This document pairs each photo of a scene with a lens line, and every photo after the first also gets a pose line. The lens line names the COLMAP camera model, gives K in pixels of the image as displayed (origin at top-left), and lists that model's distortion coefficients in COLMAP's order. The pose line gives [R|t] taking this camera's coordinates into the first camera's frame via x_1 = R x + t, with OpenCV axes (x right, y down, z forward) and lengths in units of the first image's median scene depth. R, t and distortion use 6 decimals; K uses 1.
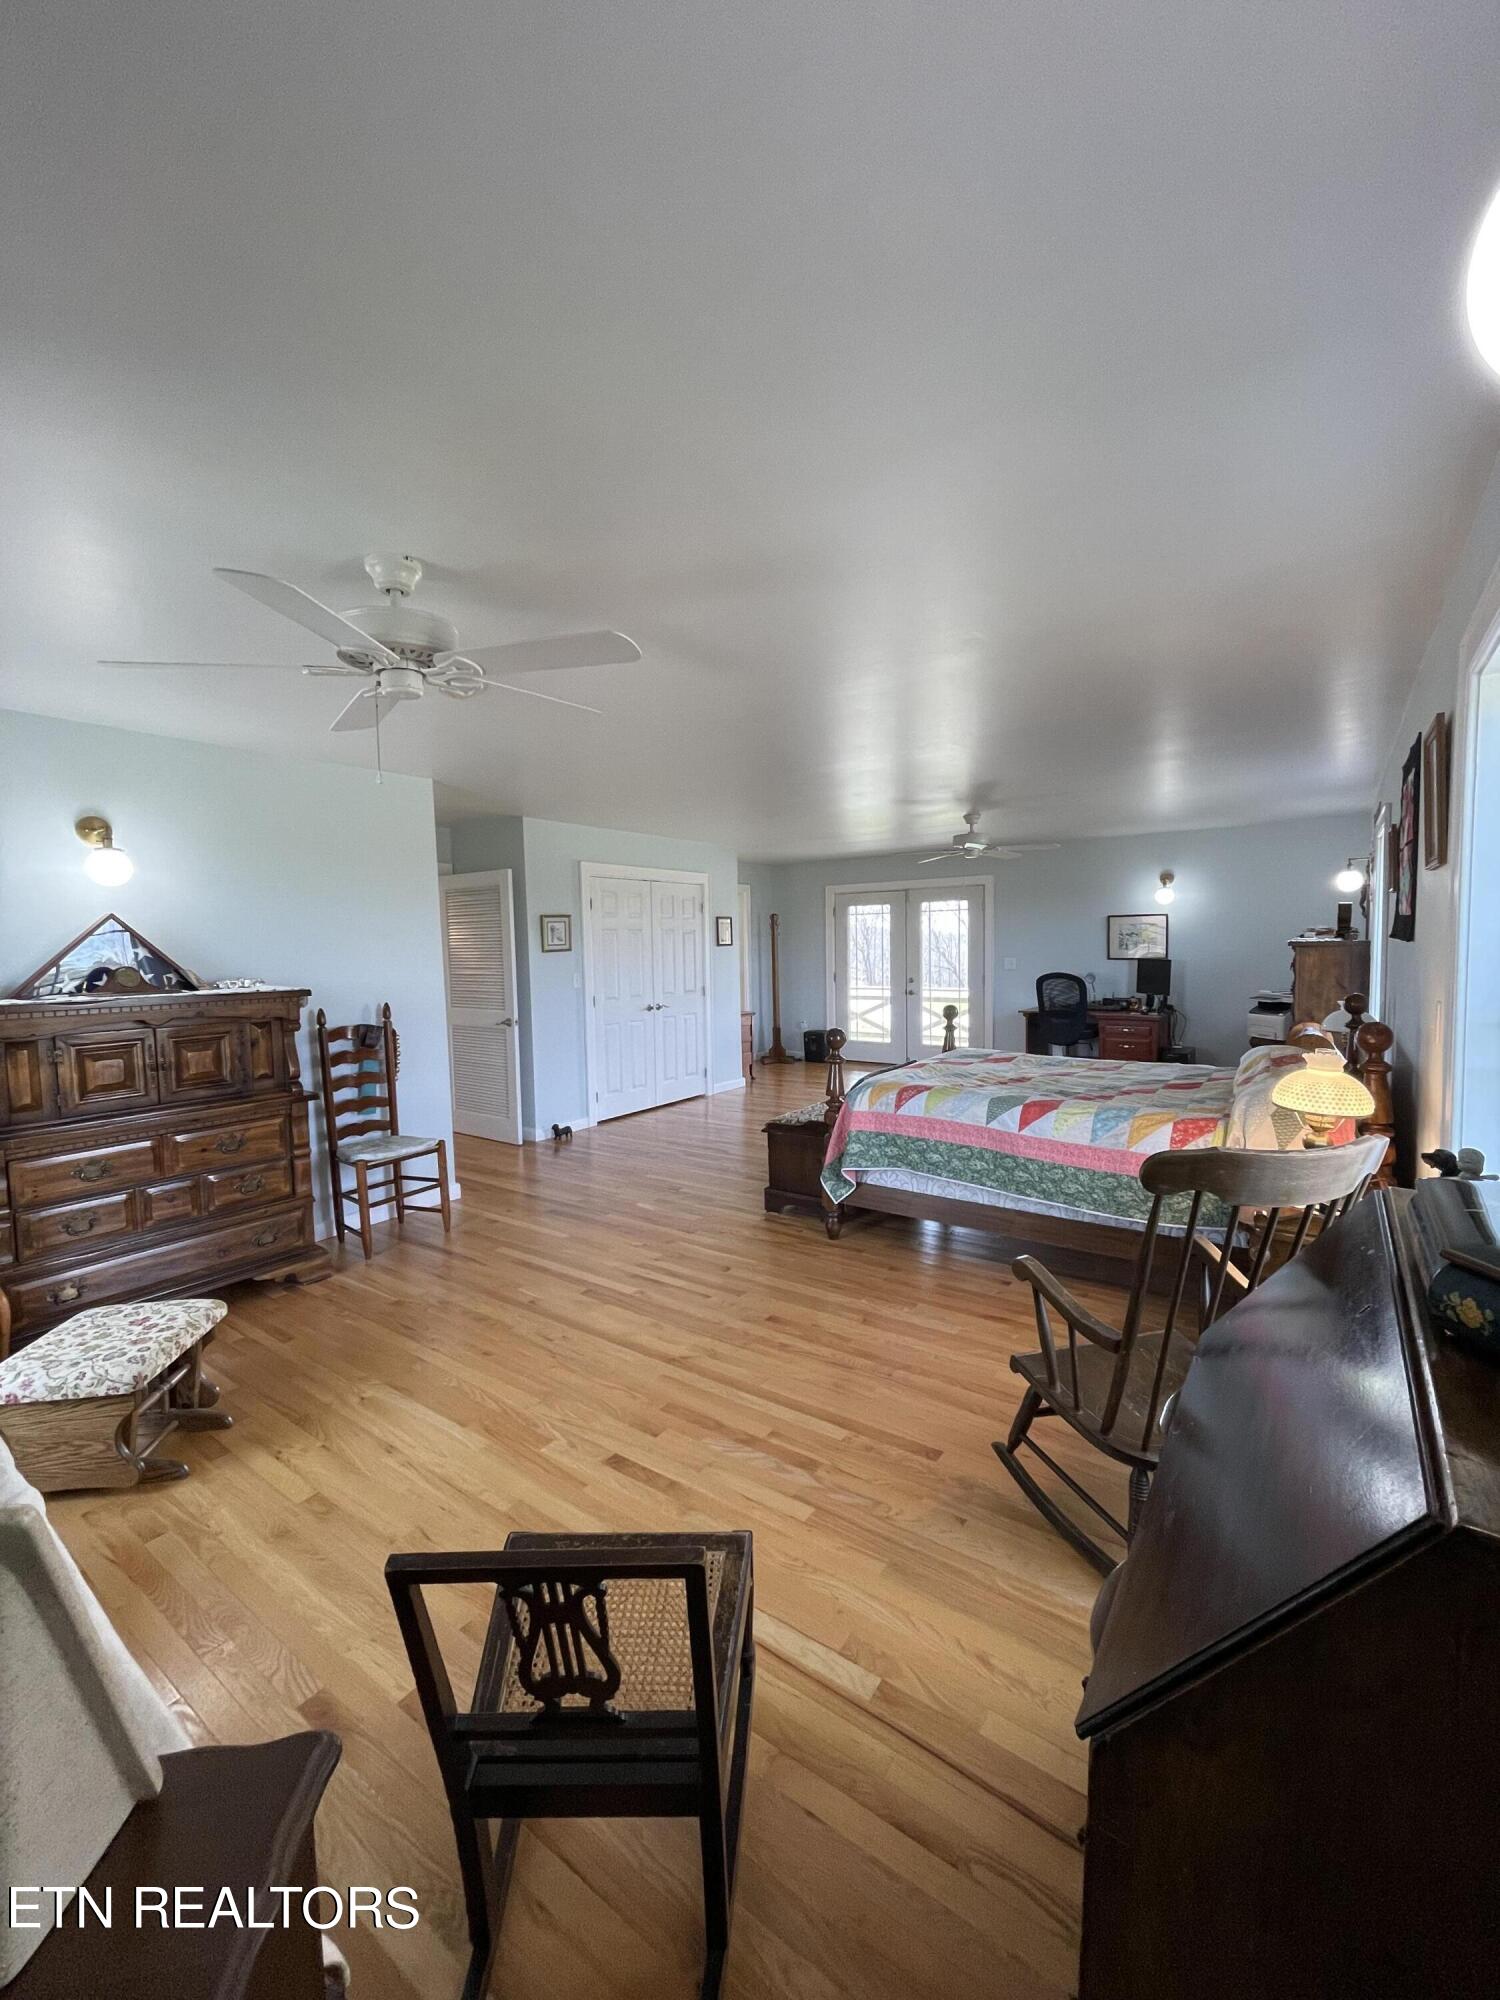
lens RADIAL K [[809.9, 0, 767.5], [0, 809.9, 990.6], [0, 0, 1]] dist [0.000307, -0.001376]
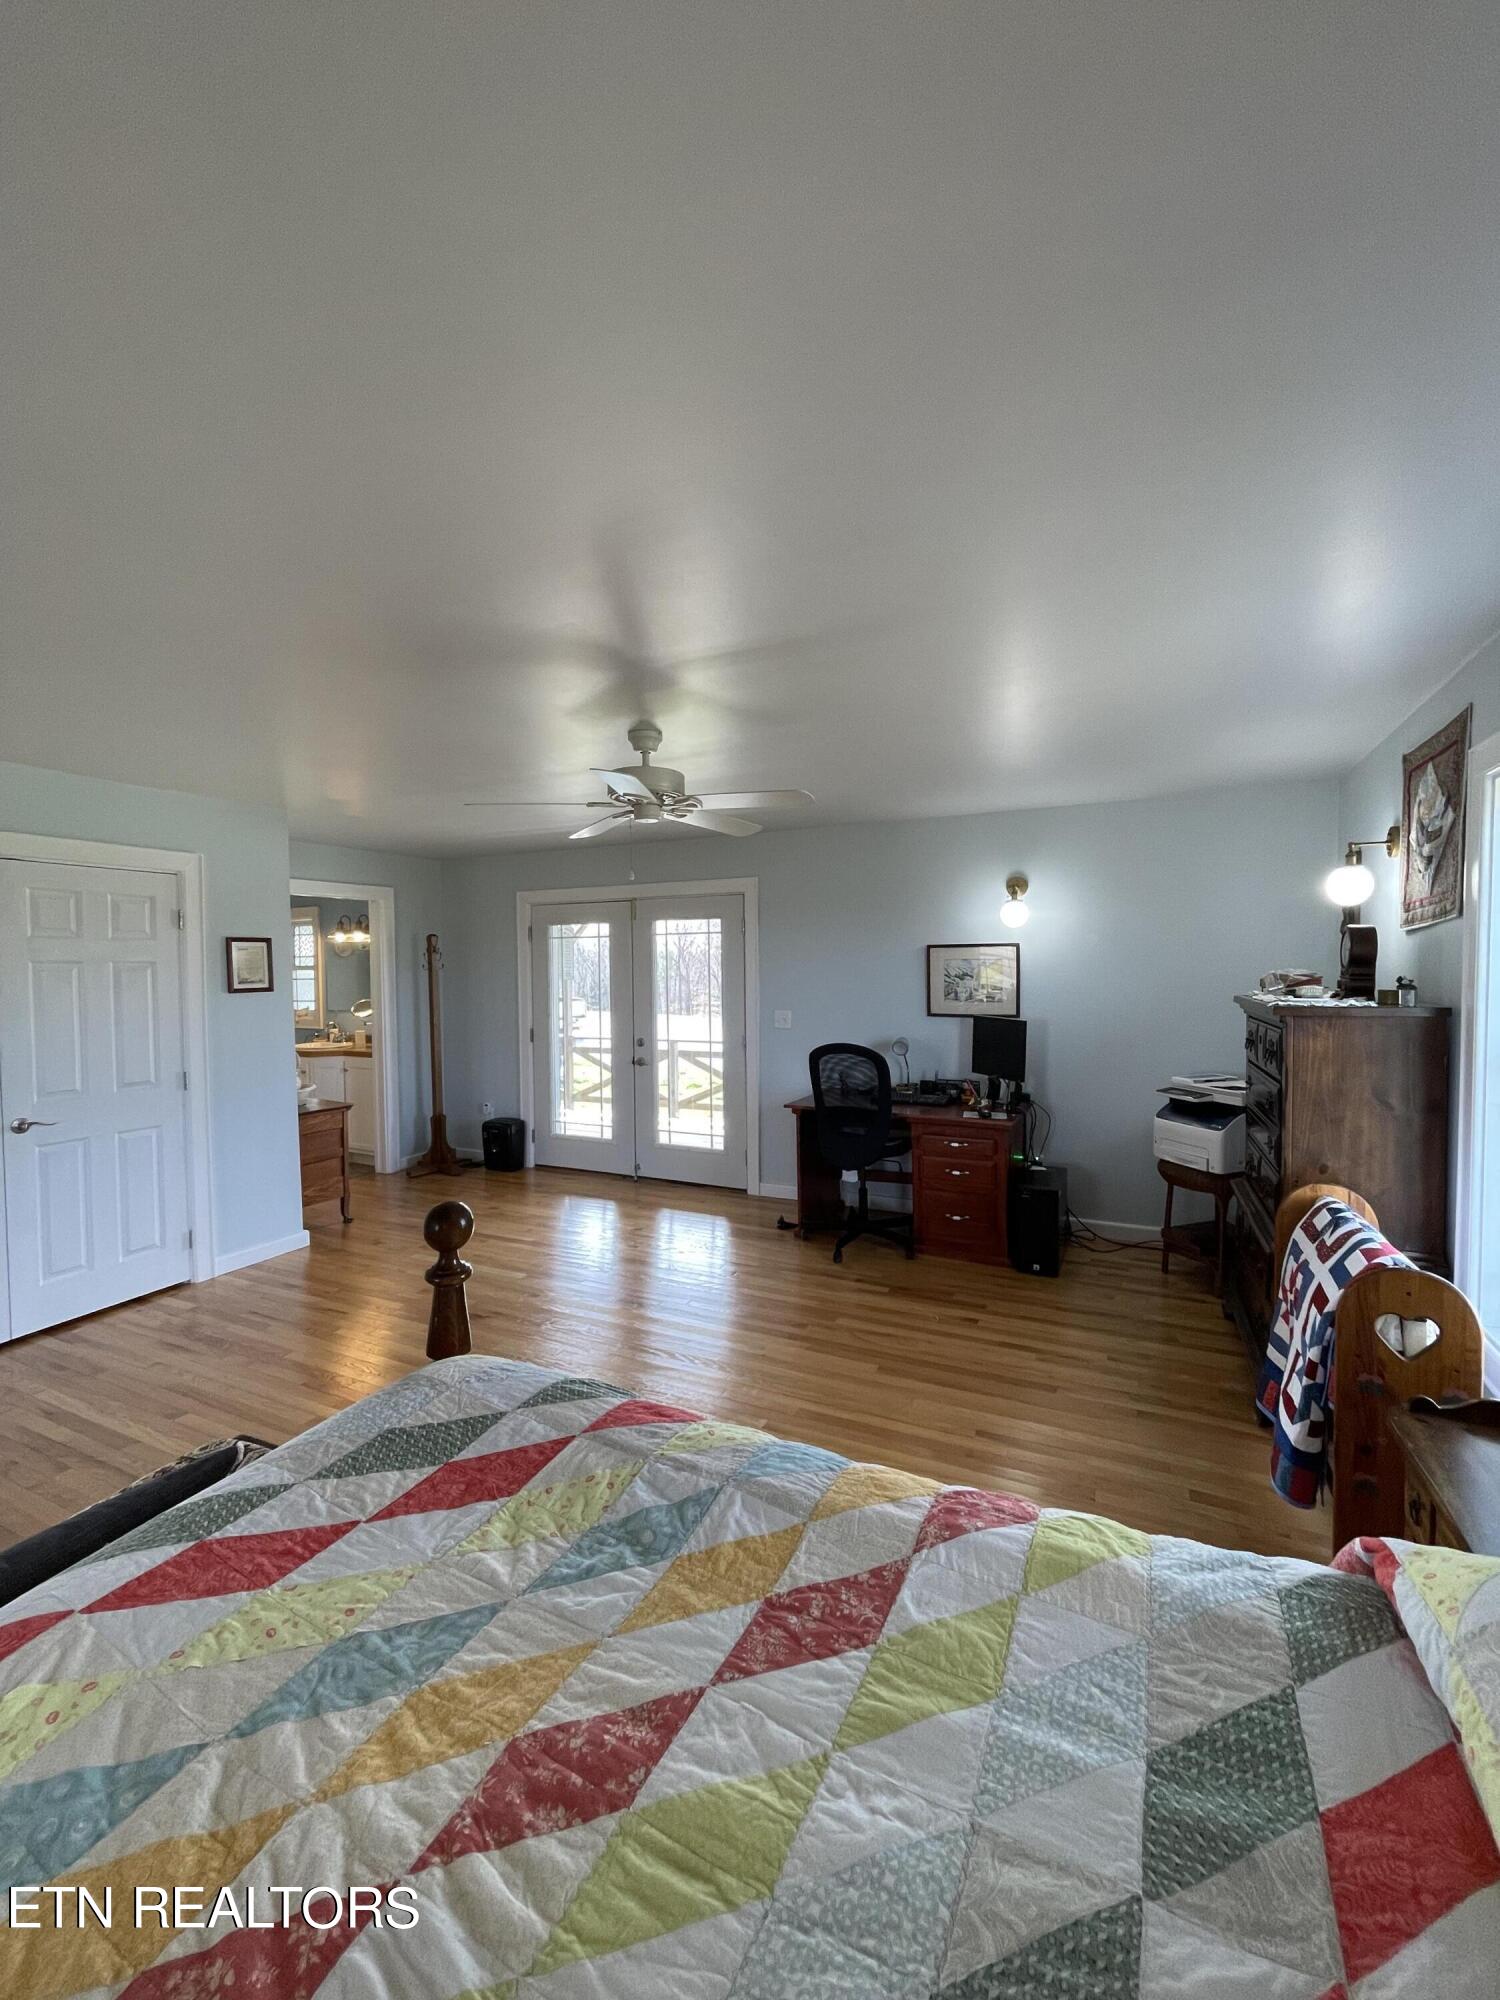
lens RADIAL K [[809.9, 0, 770.2], [0, 809.9, 989.1], [0, 0, 1]] dist [0.000307, -0.001376]
pose [[0.984243, 0.003334, 0.176791, 0.320968], [0.002464, 0.999466, -0.032569, -0.064943], [-0.176805, 0.032492, 0.983709, 0.690927]]
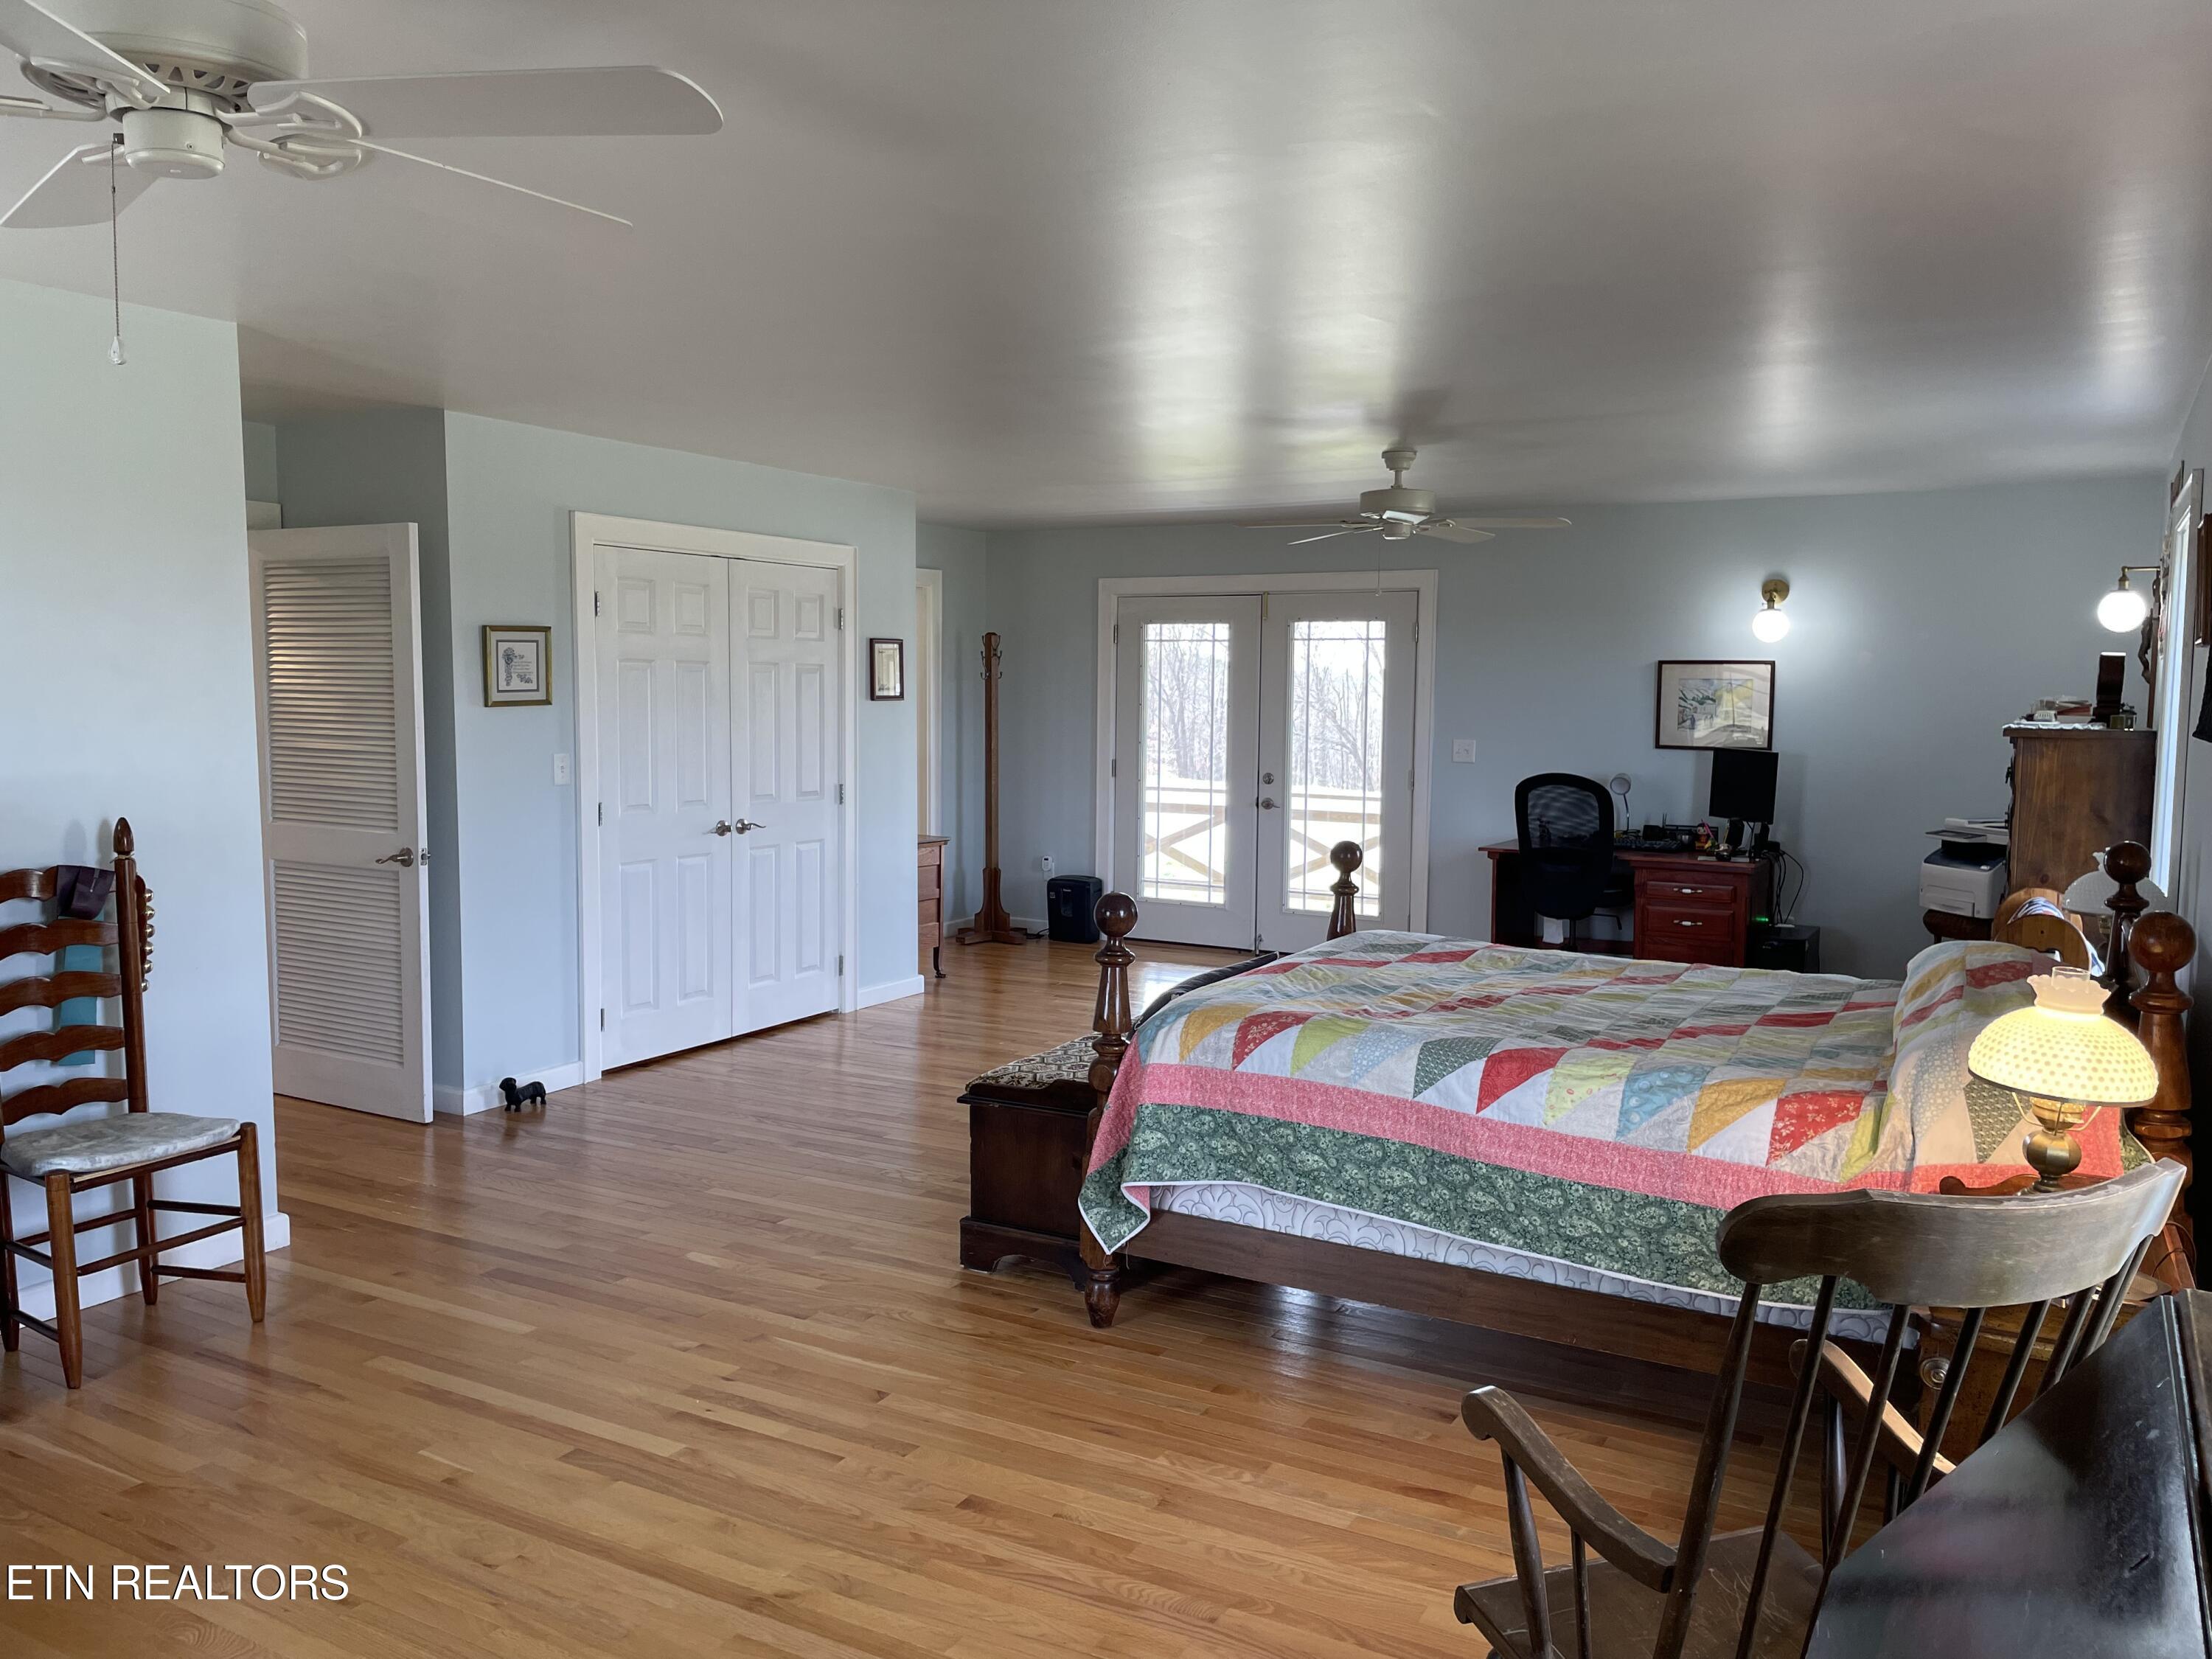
lens RADIAL K [[1665.9, 0, 1152.1], [0, 1665.9, 809.6], [0, 0, 1]] dist [0.077430, -0.084370]
pose [[0.993934, 0.021002, 0.107953, -0.002787], [-0.022817, 0.999618, 0.015603, -0.015758], [-0.107584, -0.017972, 0.994034, 0.000895]]
